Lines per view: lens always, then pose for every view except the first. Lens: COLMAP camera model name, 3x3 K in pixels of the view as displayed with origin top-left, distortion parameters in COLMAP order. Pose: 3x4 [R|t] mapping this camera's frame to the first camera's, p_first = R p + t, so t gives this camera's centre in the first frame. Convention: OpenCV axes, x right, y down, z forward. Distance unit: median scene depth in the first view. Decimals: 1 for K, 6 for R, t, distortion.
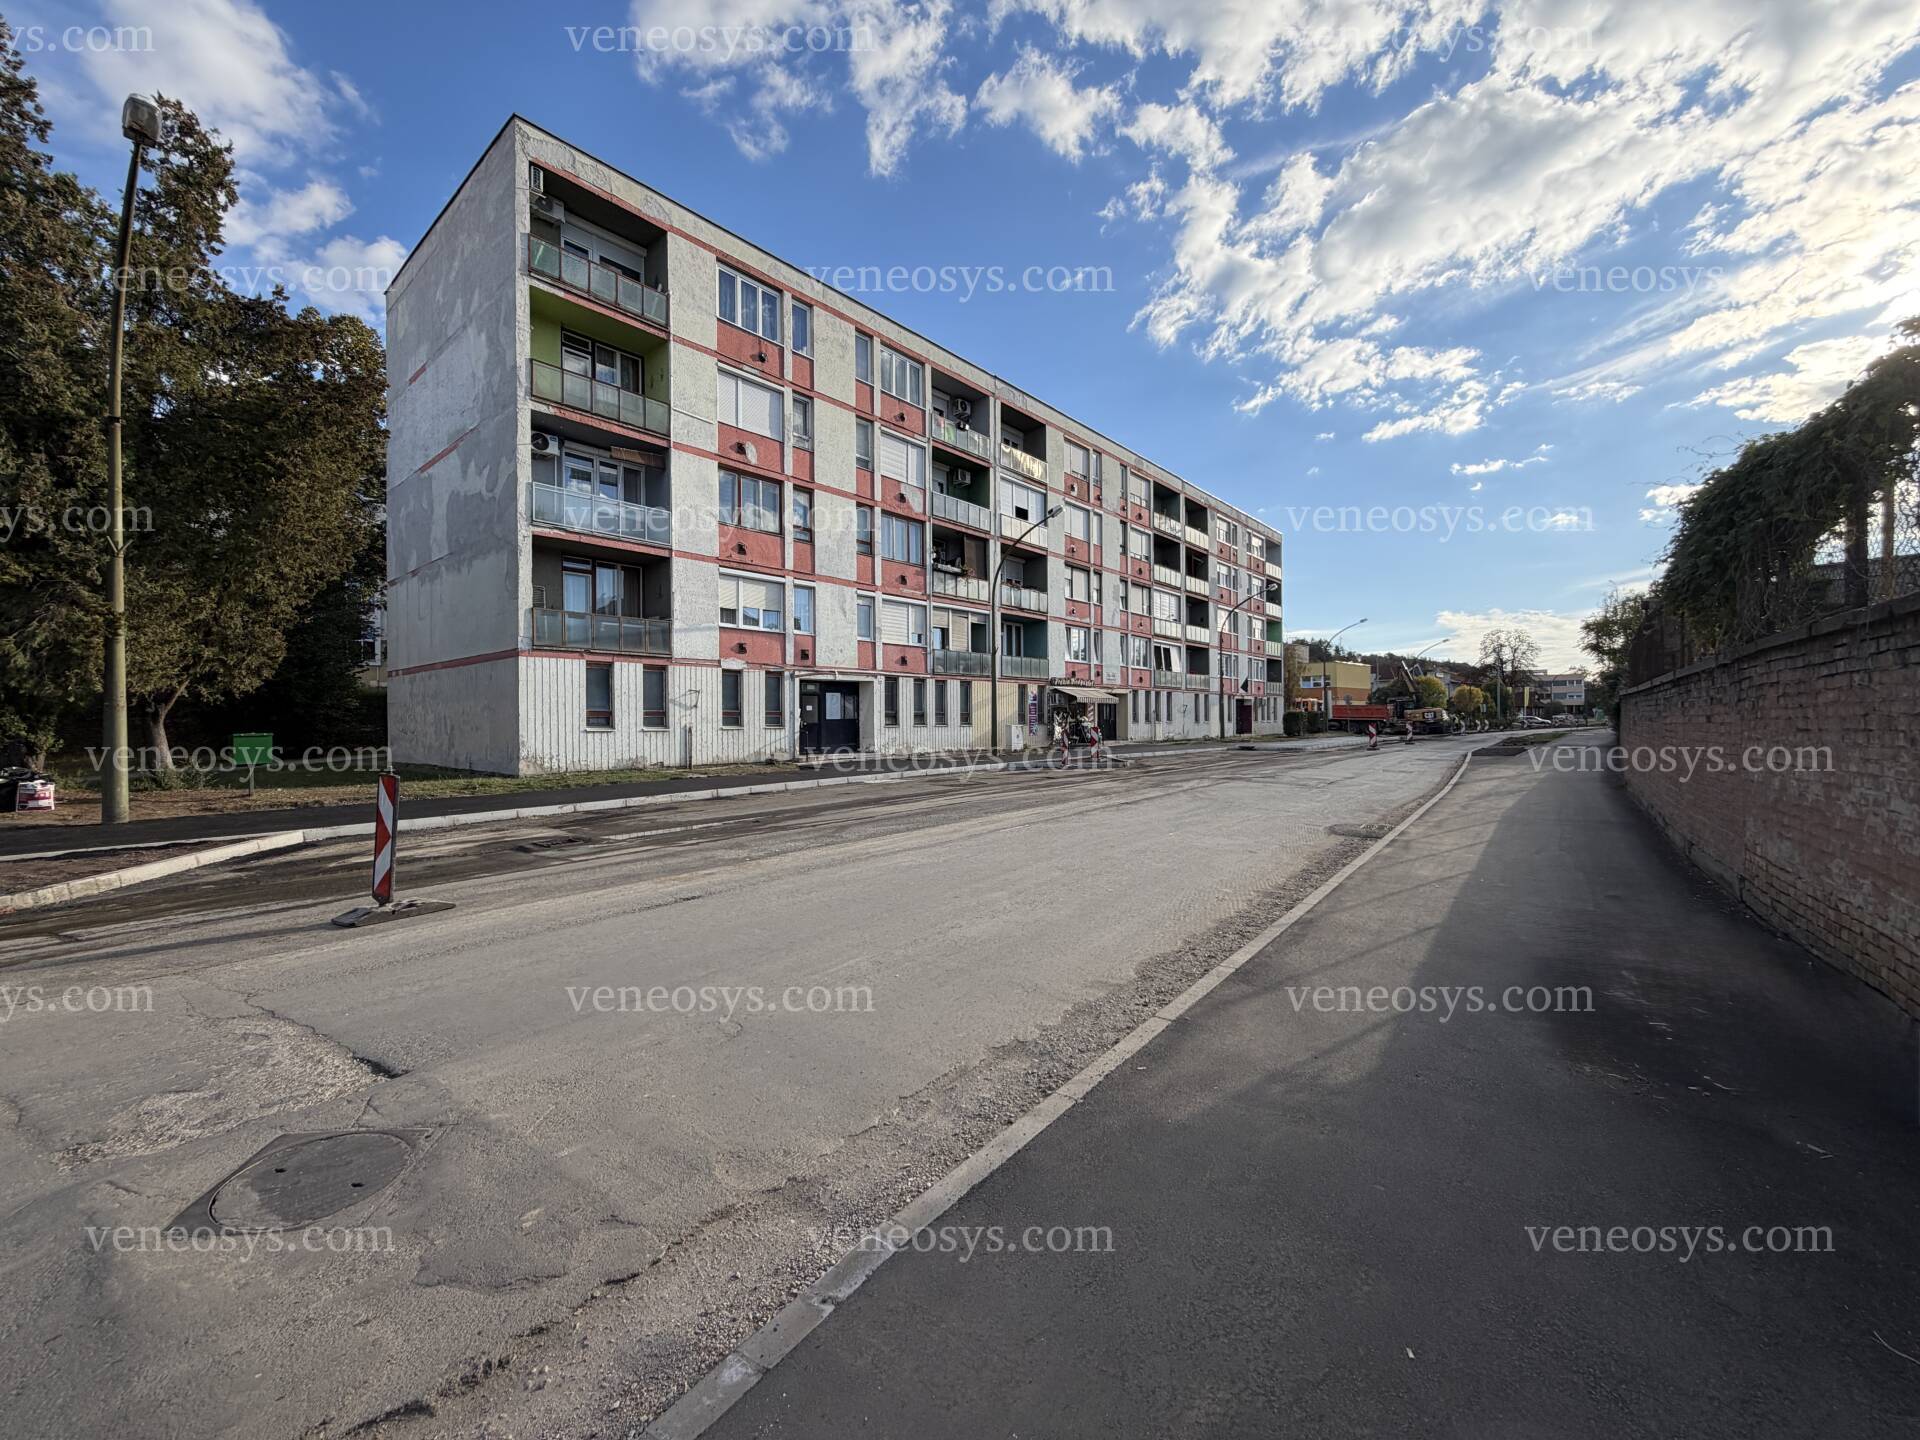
lens RADIAL K [[760.6, 0, 955.5], [0, 760.6, 722.5], [0, 0, 1]] dist [0.000483, -0.000048]
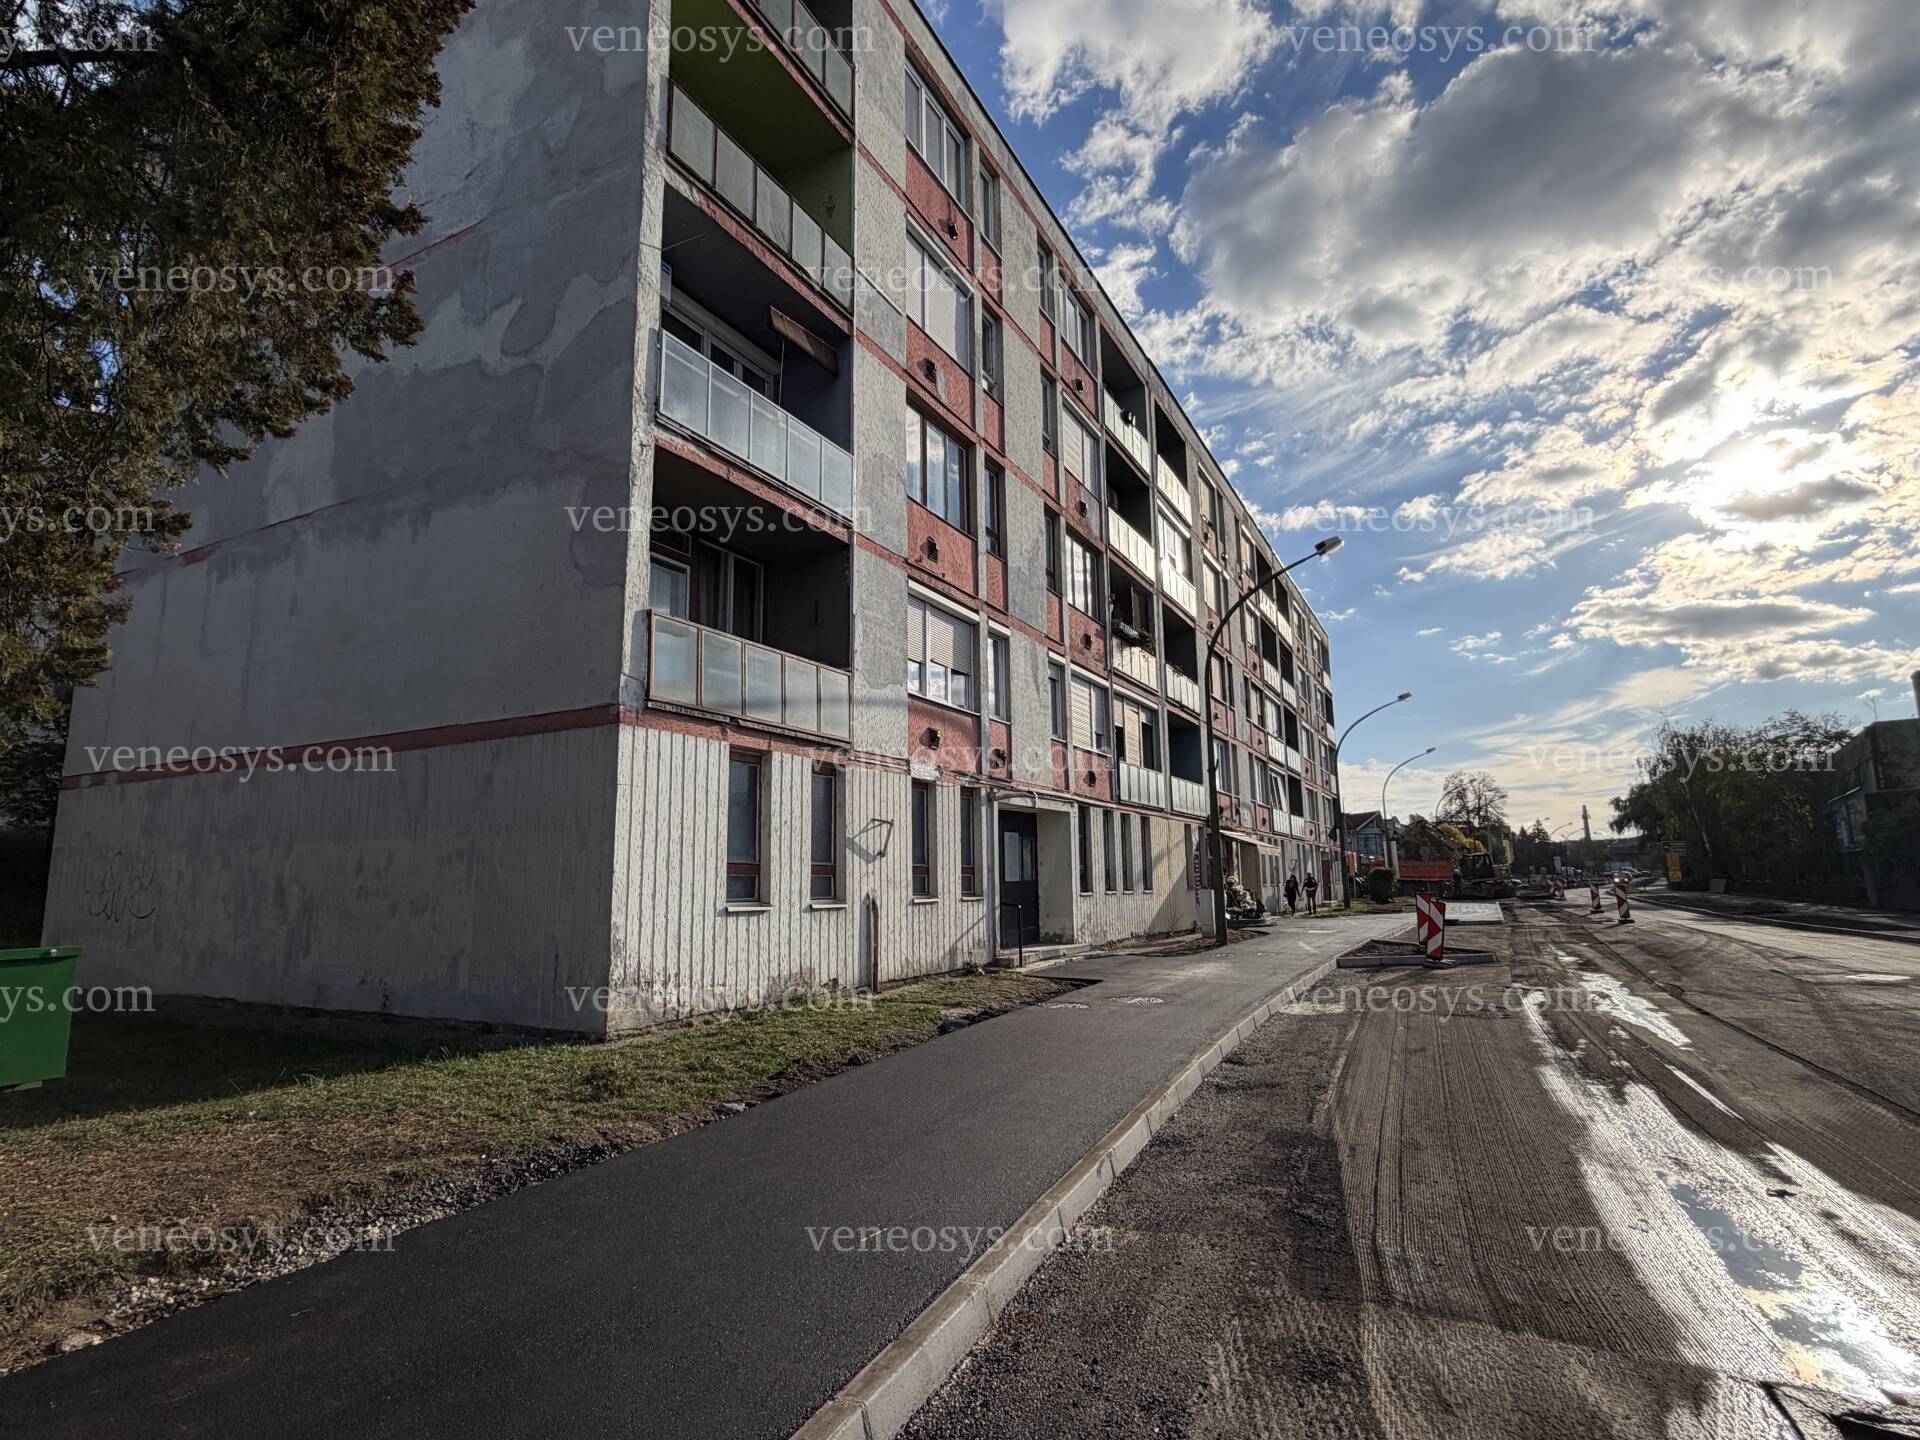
lens RADIAL K [[991.4, 0, 962.8], [0, 991.4, 716.5], [0, 0, 1]] dist [0.002835, 0.000434]
pose [[0.974392, 0.028423, 0.223054, -0.424038], [0.010520, 0.985130, -0.171488, 0.000619], [-0.224611, 0.169443, 0.959604, 0.378128]]
